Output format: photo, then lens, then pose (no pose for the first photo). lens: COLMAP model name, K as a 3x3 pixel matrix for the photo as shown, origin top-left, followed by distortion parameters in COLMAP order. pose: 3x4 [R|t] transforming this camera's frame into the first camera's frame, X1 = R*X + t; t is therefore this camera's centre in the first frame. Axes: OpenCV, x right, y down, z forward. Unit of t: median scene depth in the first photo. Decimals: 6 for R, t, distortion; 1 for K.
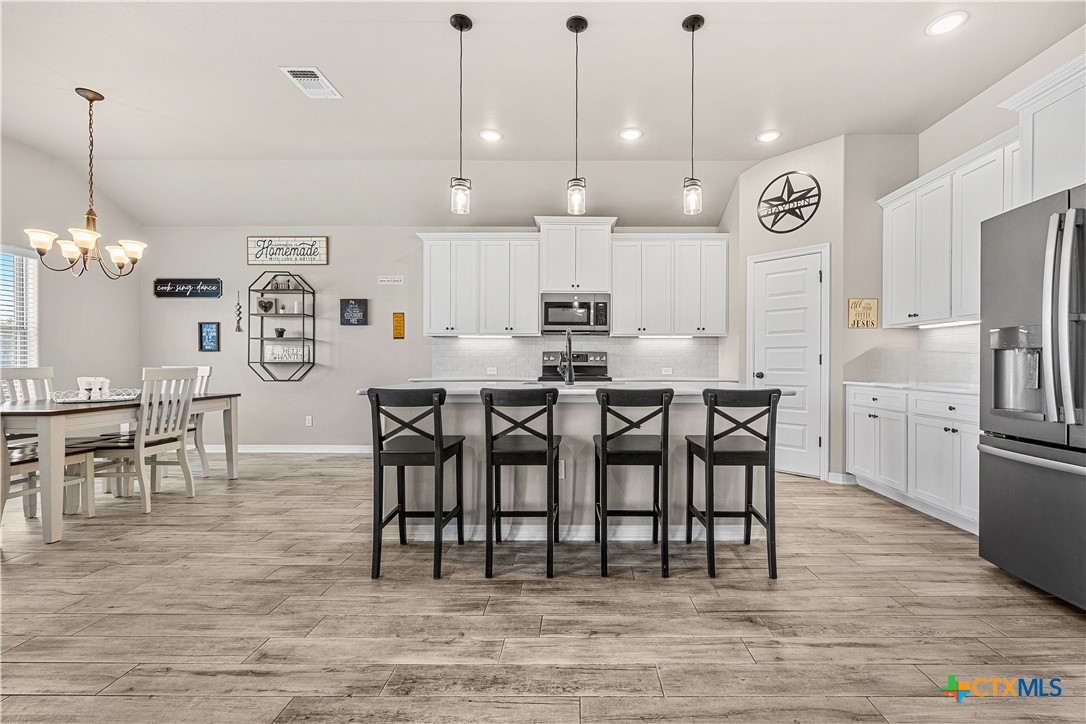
lens RADIAL K [[440.8, 0, 561.6], [0, 440.8, 365.3], [0, 0, 1]] dist [-0.001488, -0.000466]
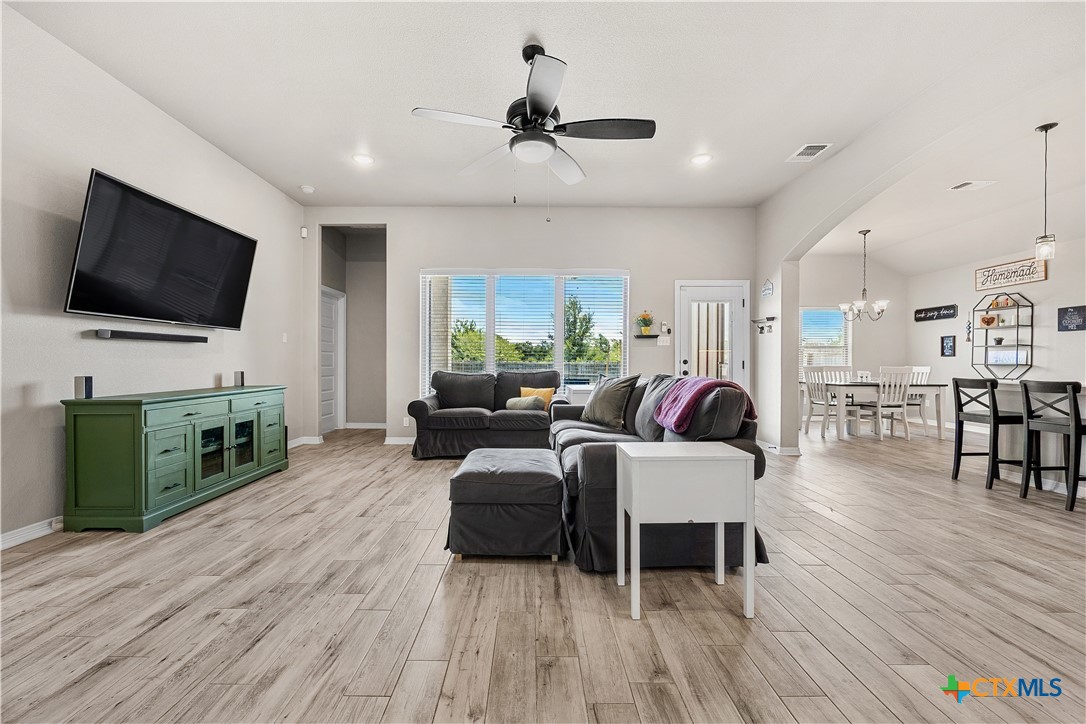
lens RADIAL K [[440.8, 0, 524.8], [0, 440.8, 364.7], [0, 0, 1]] dist [-0.001488, -0.000466]
pose [[-0.012248, 0.003975, -0.999917, 0.650247], [-0.009726, 0.999944, 0.004095, 0.002973], [0.999878, 0.009776, -0.012209, -0.356989]]
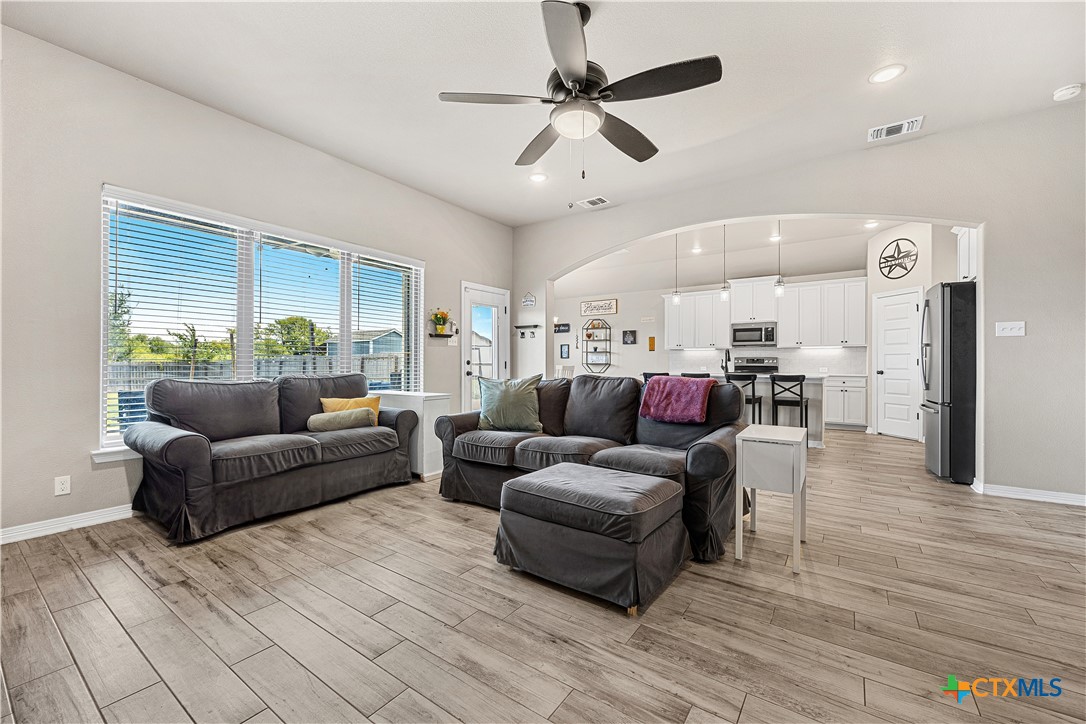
lens RADIAL K [[440.8, 0, 540.9], [0, 440.8, 363.3], [0, 0, 1]] dist [-0.001488, -0.000466]
pose [[0.818674, 0.000848, -0.574258, 0.319864], [-0.004484, 0.999978, -0.004916, 0.003032], [0.574241, 0.006599, 0.818660, -0.801384]]
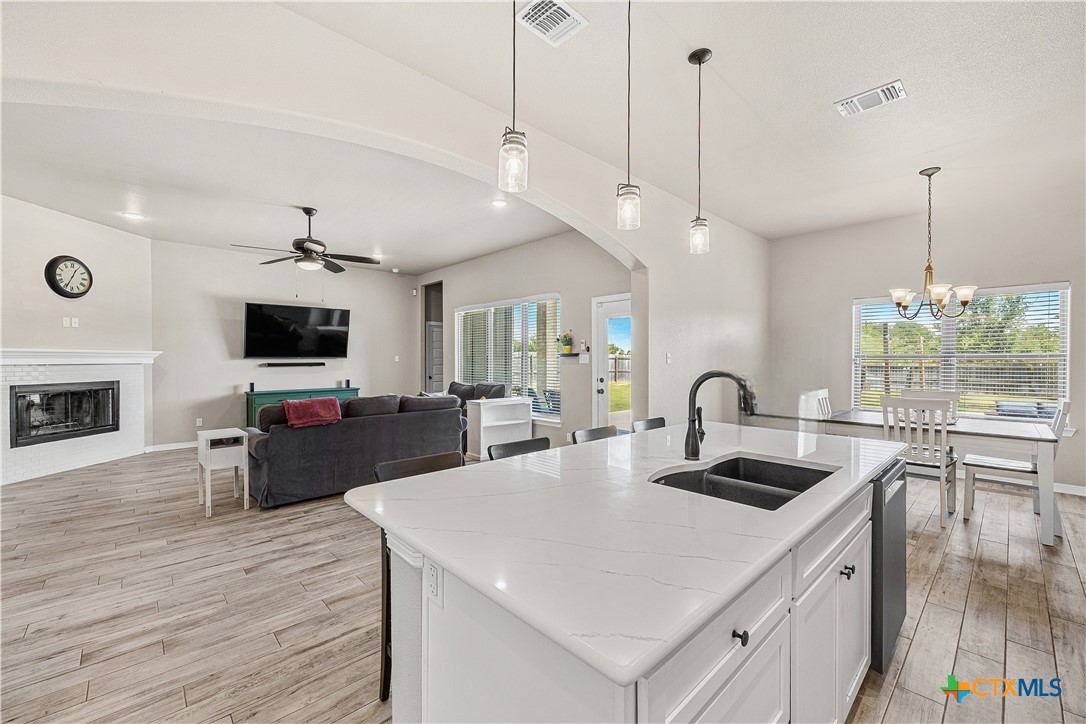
lens RADIAL K [[440.8, 0, 539.3], [0, 440.8, 361.2], [0, 0, 1]] dist [-0.001488, -0.000466]
pose [[-0.735586, 0.001379, -0.677430, 0.368216], [-0.004875, 0.999961, 0.007329, -0.060232], [0.677414, 0.008693, -0.735551, 0.773863]]
